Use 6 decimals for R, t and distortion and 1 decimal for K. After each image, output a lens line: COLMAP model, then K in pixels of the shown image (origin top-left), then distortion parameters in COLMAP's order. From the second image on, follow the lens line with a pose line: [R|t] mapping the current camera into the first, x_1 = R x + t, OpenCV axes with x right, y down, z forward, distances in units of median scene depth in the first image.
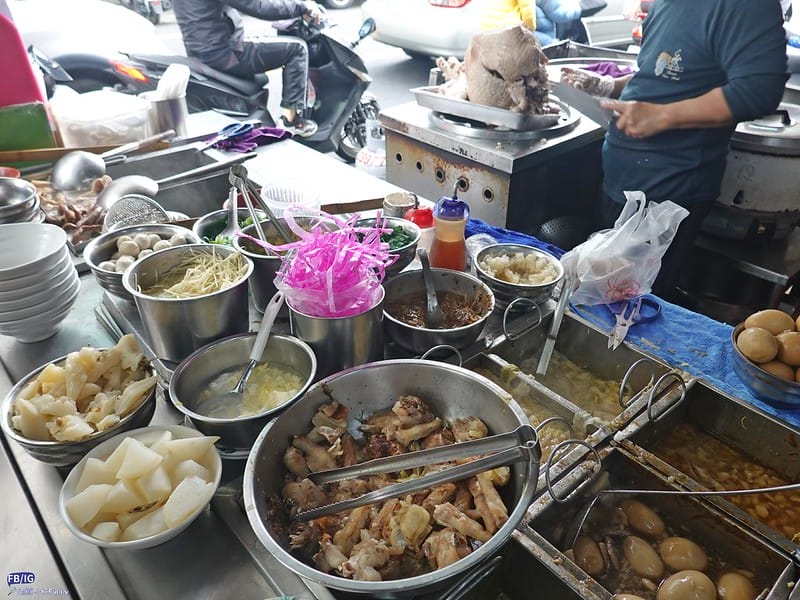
lens RADIAL K [[606.4, 0, 404.9], [0, 606.4, 301.9], [0, 0, 1]] dist [0.001817, -0.002491]
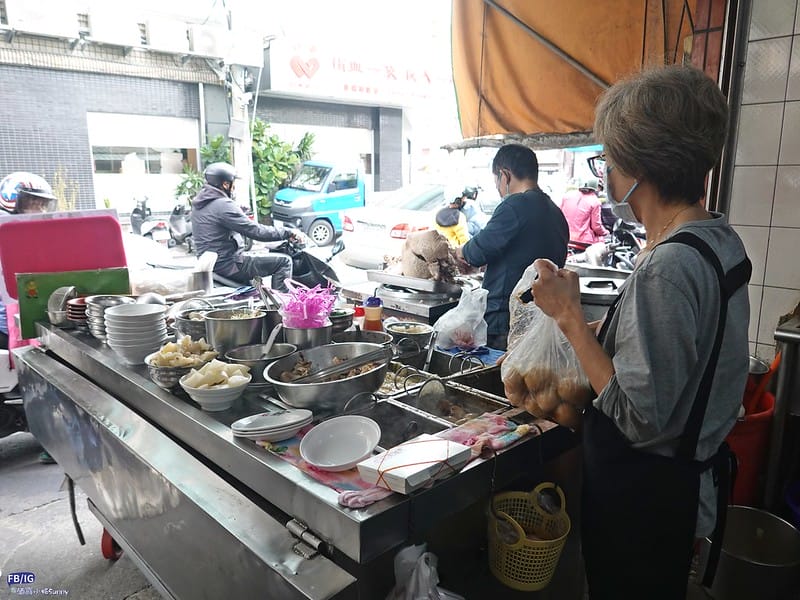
lens RADIAL K [[606.4, 0, 398.1], [0, 606.4, 298.7], [0, 0, 1]] dist [0.001817, -0.002491]
pose [[0.999456, -0.013134, 0.030238, 0.027928], [0.023249, 0.931103, -0.364015, 0.144150], [-0.023374, 0.364521, 0.930902, -0.199482]]
